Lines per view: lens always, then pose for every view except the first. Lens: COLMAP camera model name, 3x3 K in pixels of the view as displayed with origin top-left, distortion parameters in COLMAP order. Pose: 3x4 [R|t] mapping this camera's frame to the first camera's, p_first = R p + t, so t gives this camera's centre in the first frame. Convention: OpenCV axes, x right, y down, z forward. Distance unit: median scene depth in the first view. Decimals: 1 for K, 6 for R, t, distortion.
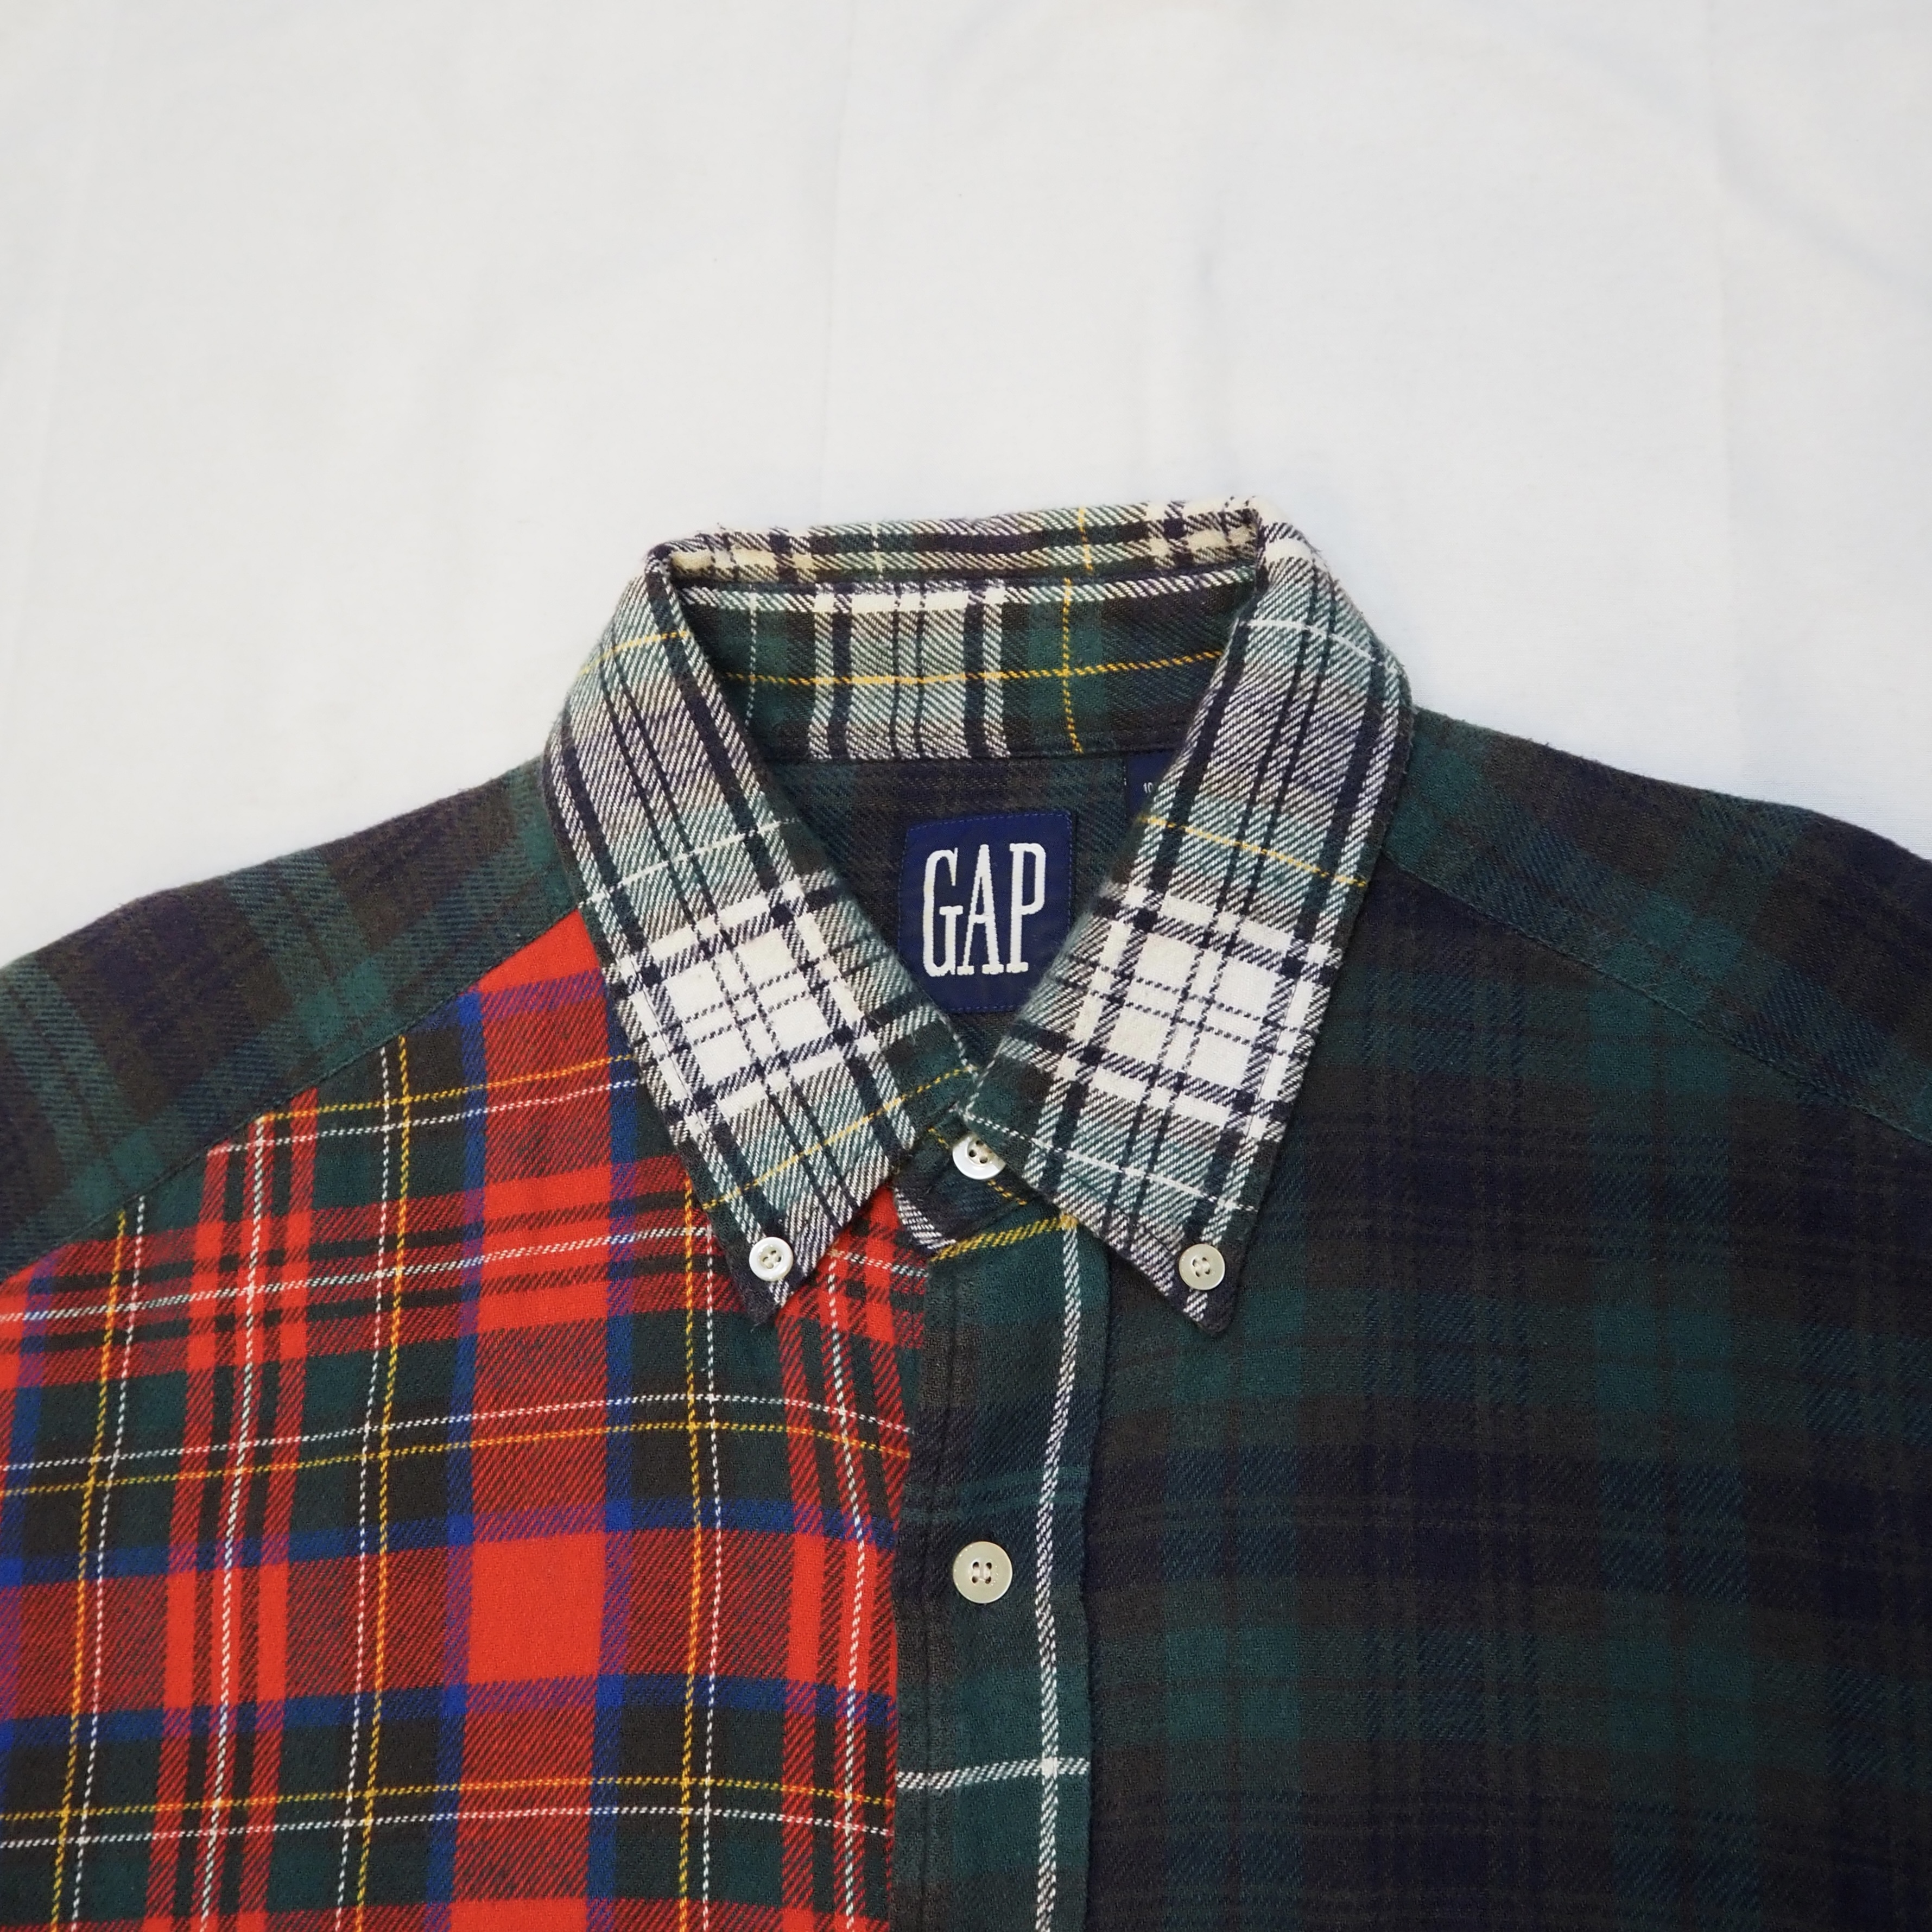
lens RADIAL K [[2828.6, 0, 926.5], [0, 2828.6, 922.0], [0, 0, 1]] dist [-0.037852, 0.000000]
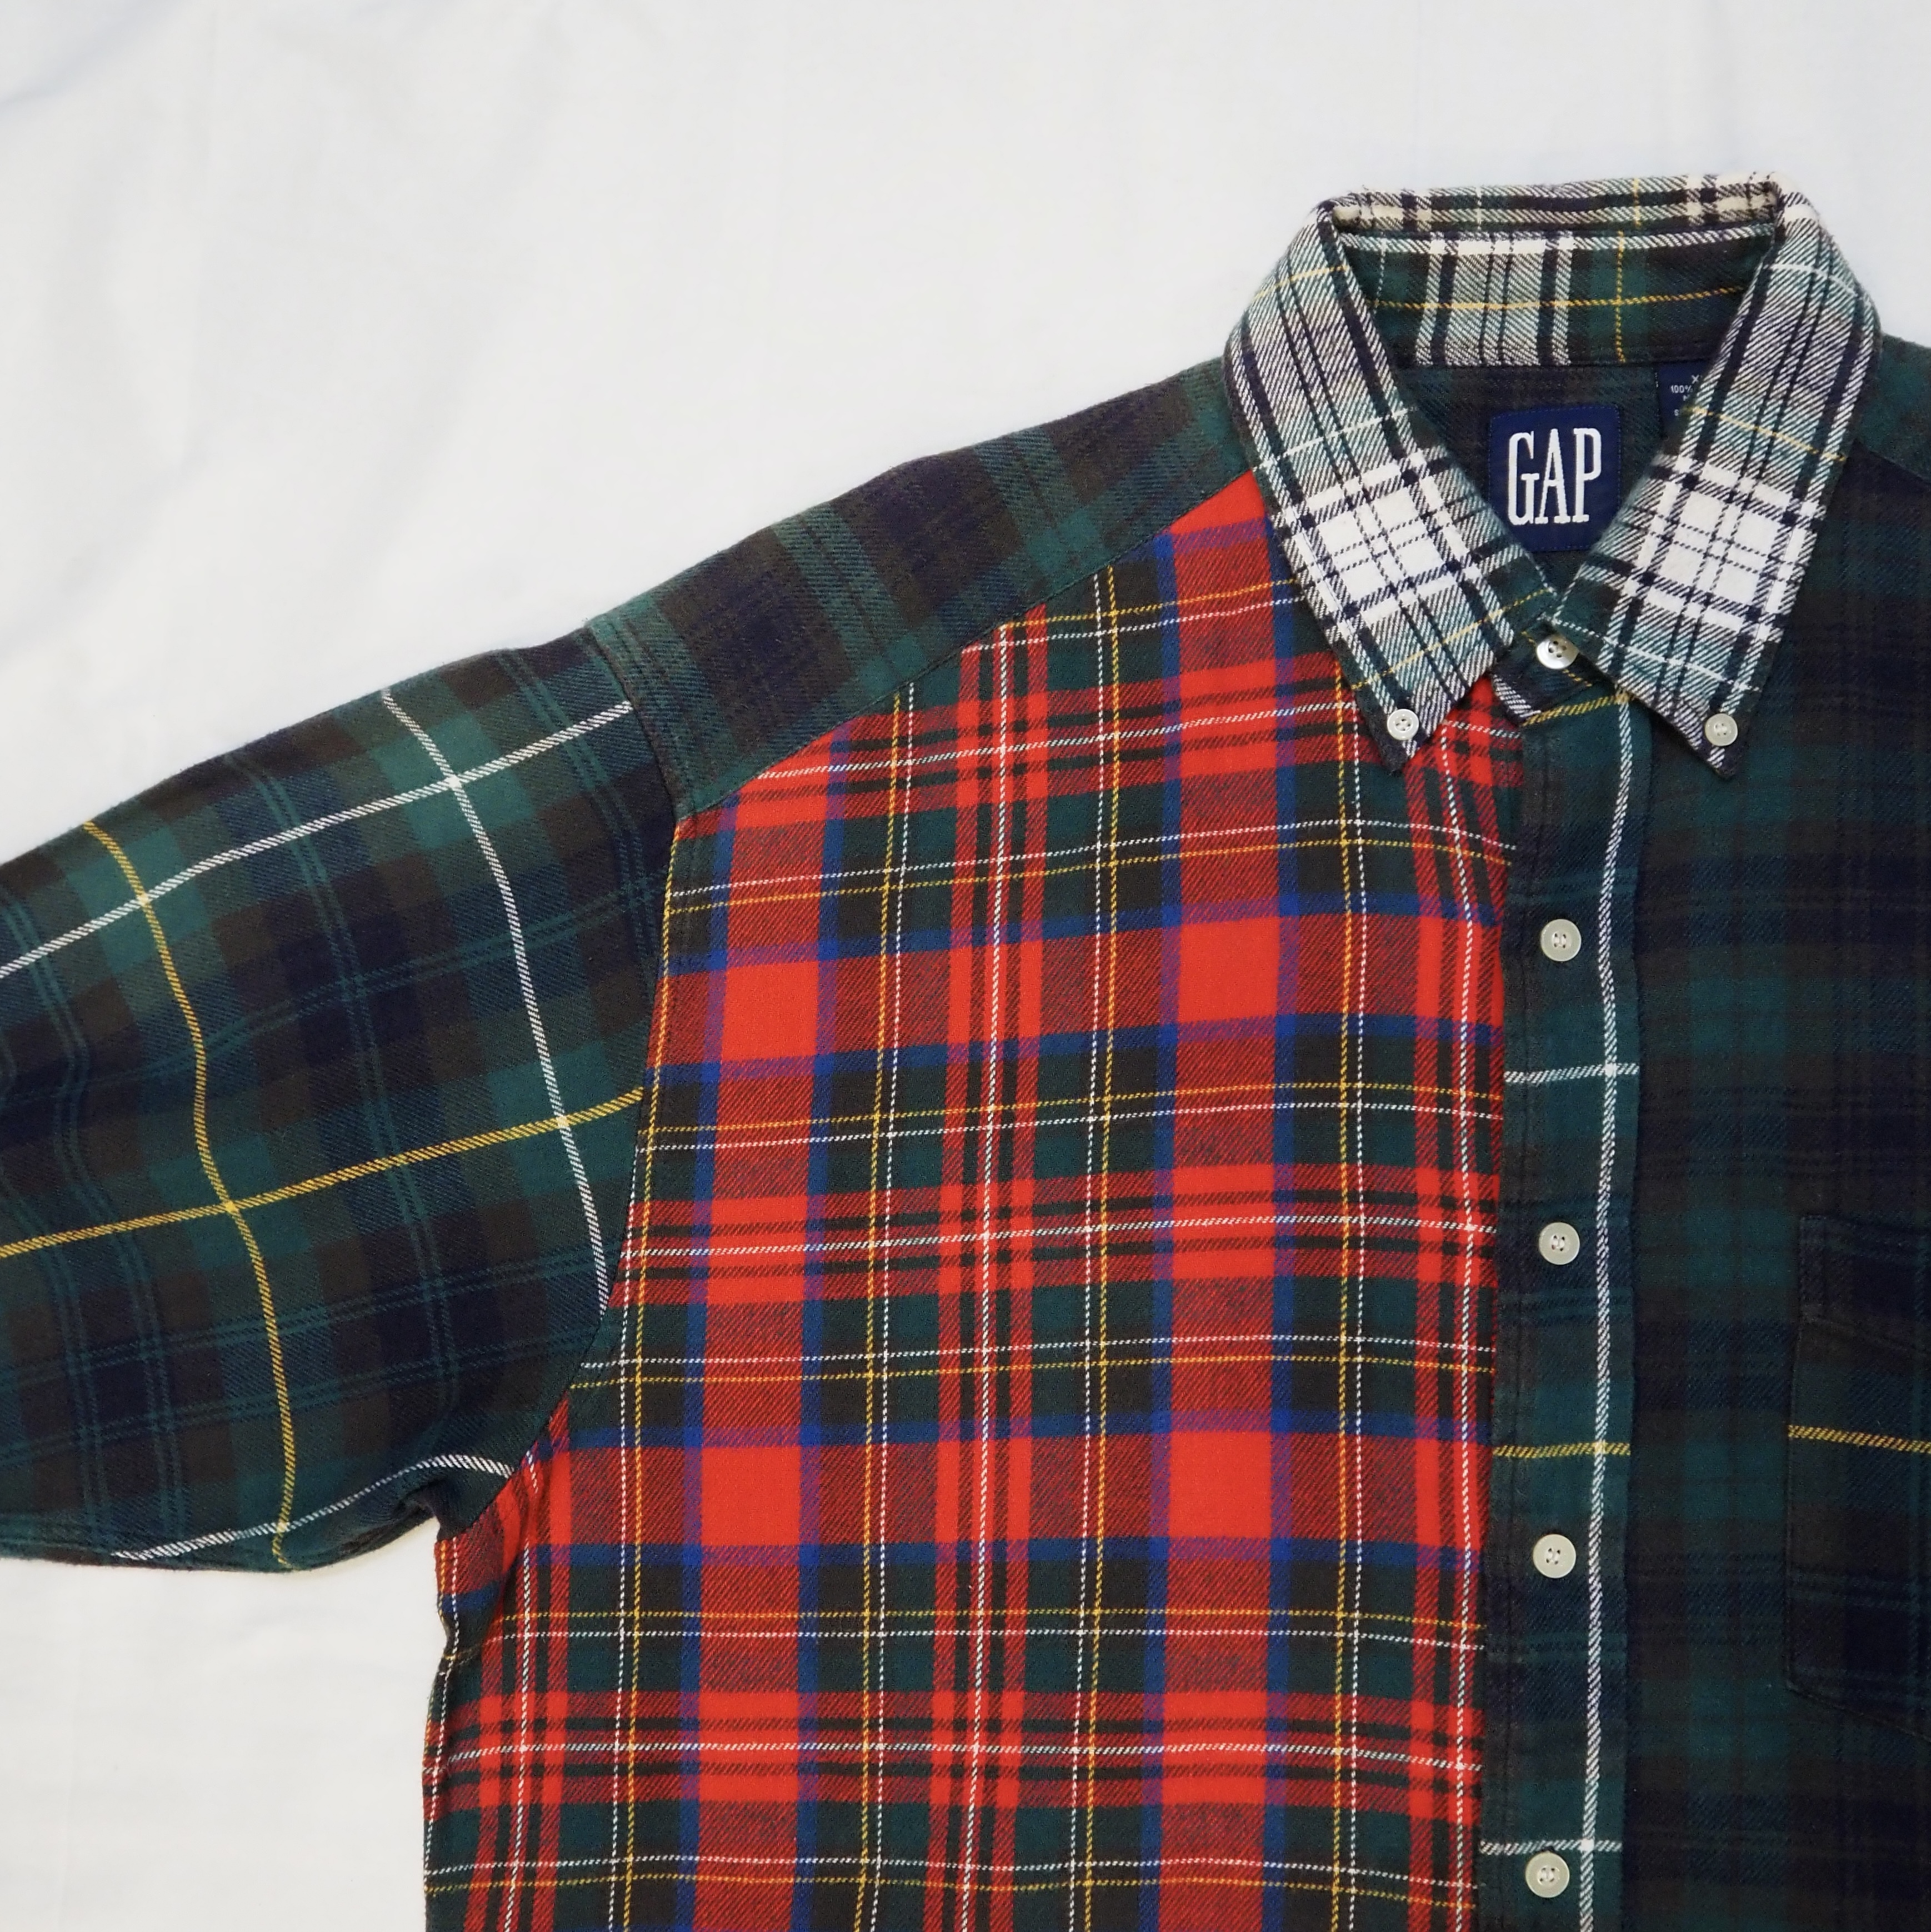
lens RADIAL K [[2828.2, 0, 961.9], [0, 2828.2, 973.3], [0, 0, 1]] dist [-0.037852, 0.000000]
pose [[0.999860, 0.015562, -0.006152, -0.252797], [-0.014601, 0.990938, 0.133526, 0.055479], [0.008174, -0.133418, 0.991026, -0.389171]]
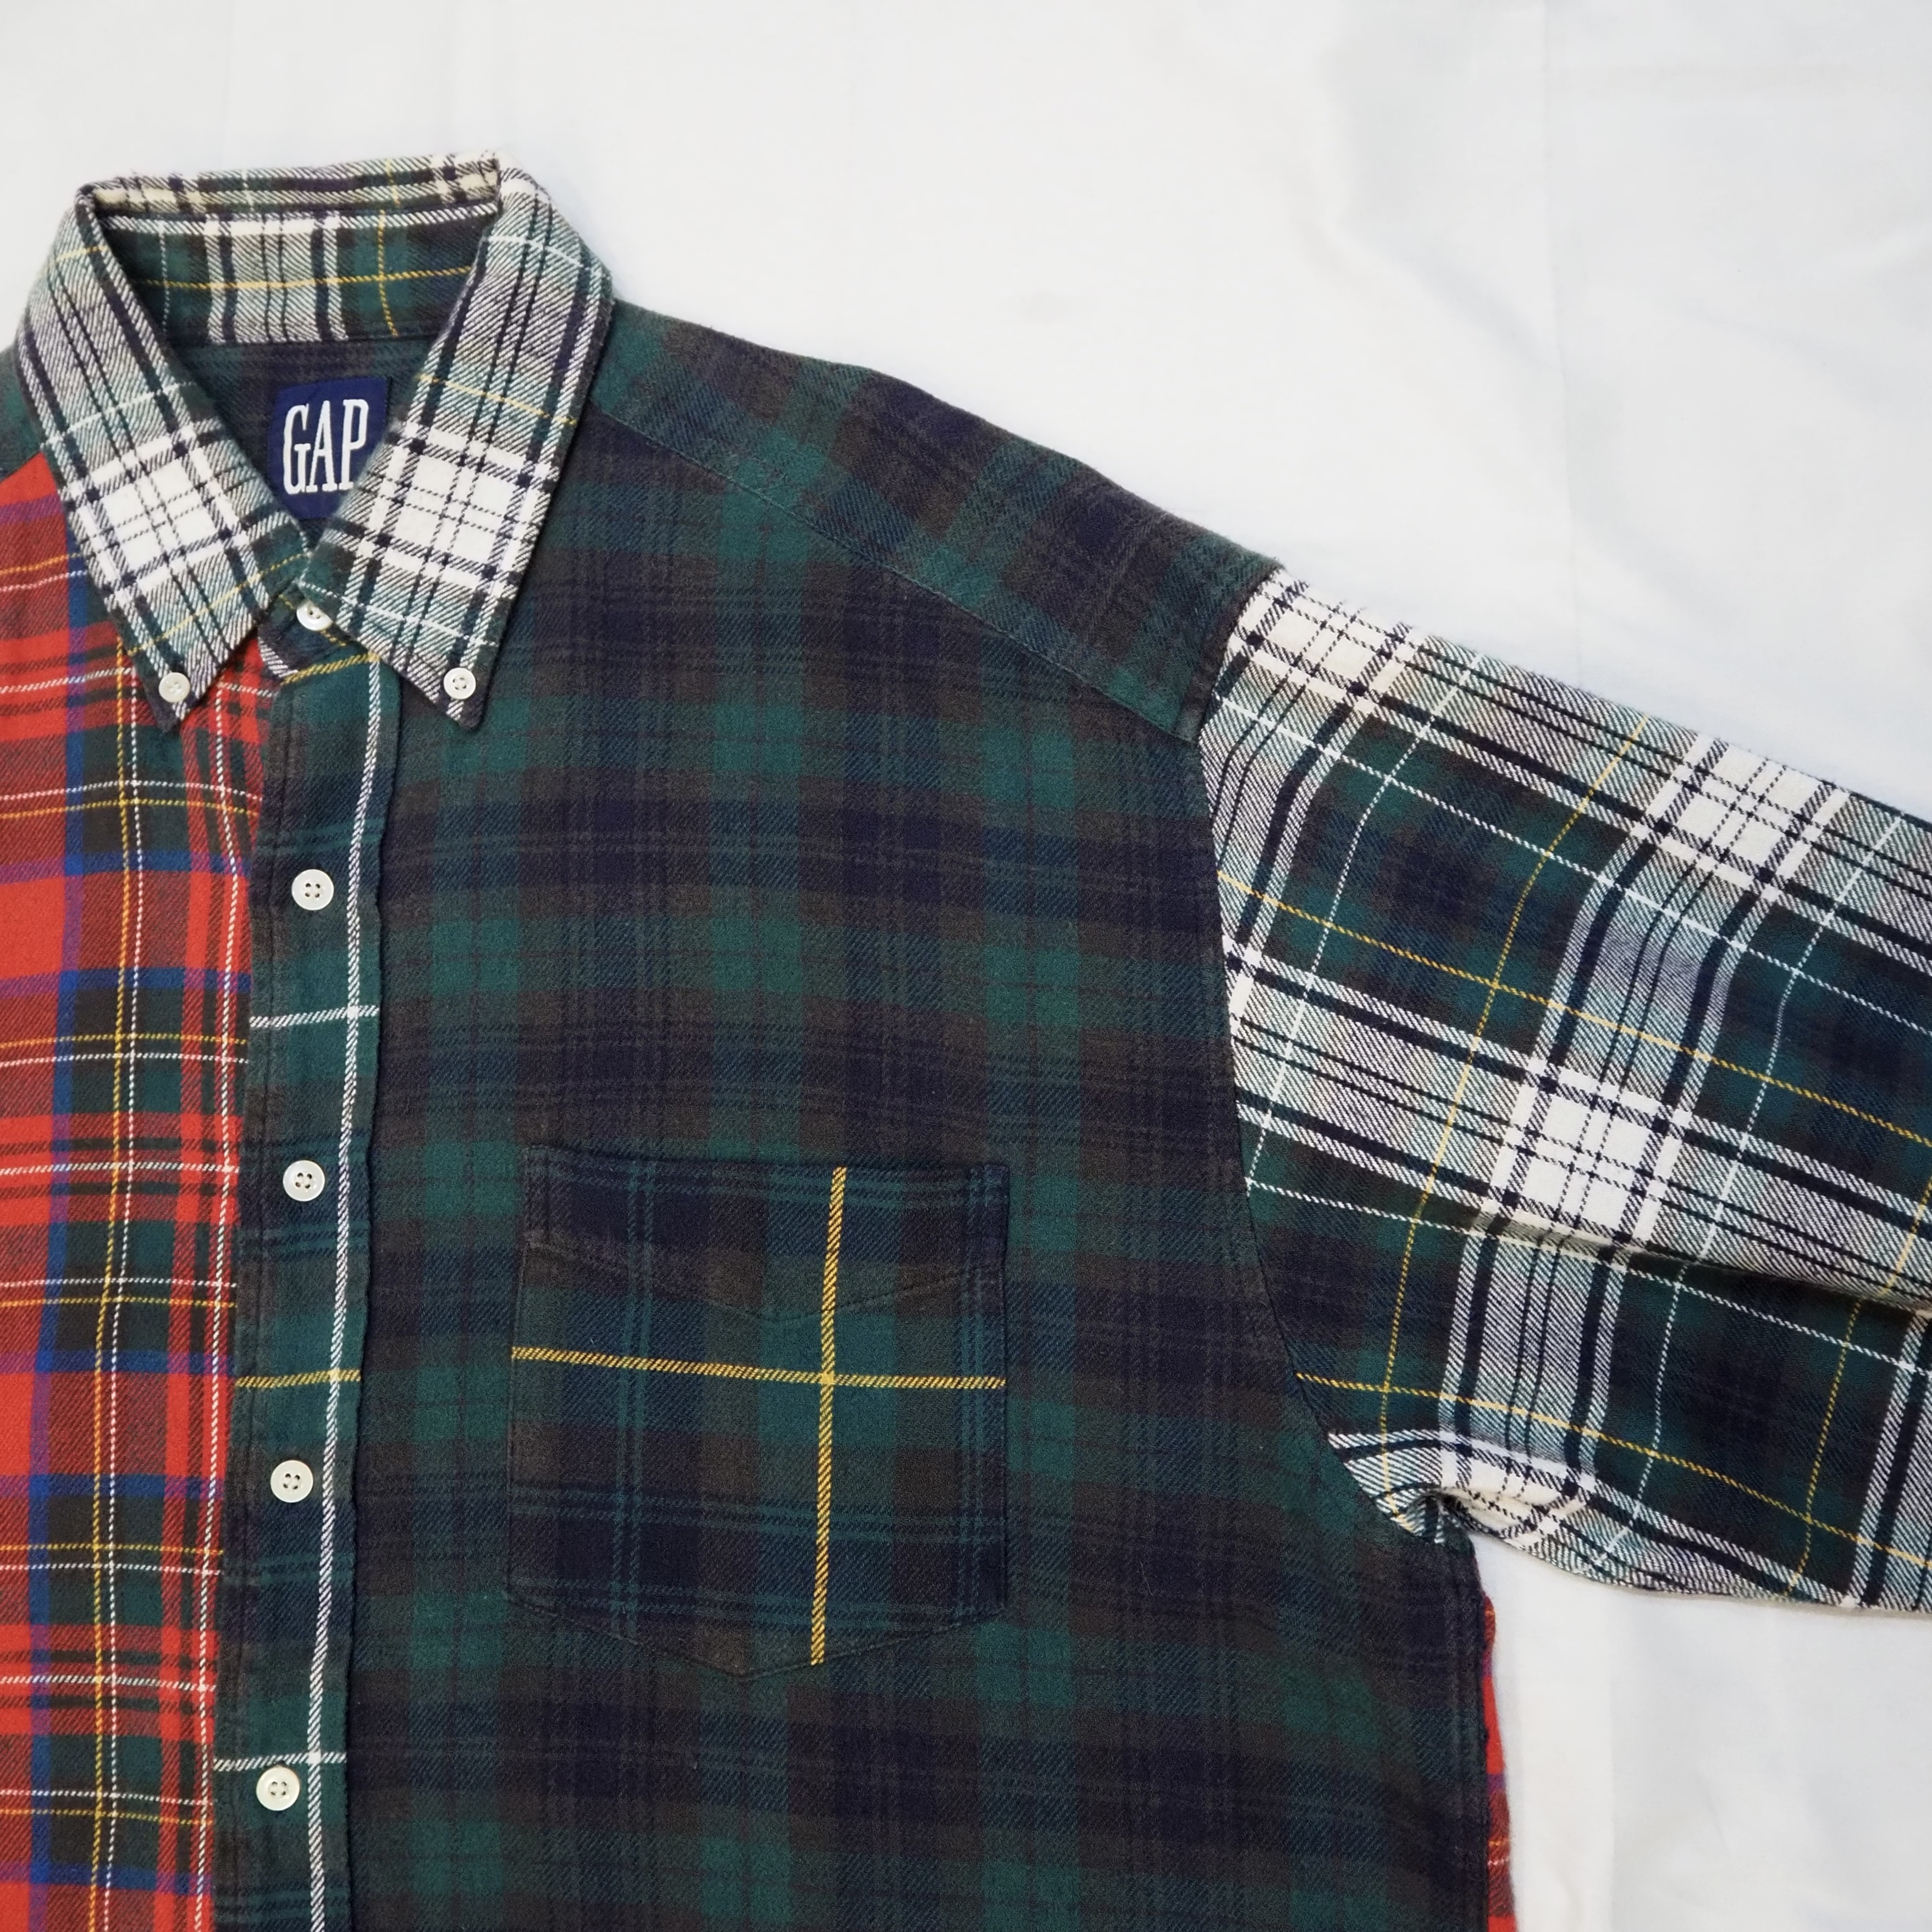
lens RADIAL K [[2828.6, 0, 970.3], [0, 2828.6, 996.4], [0, 0, 1]] dist [-0.037852, 0.000000]
pose [[0.997314, -0.012017, 0.072256, 0.236527], [0.003170, 0.992607, 0.121332, 0.098516], [-0.073180, -0.120777, 0.989979, -0.461477]]
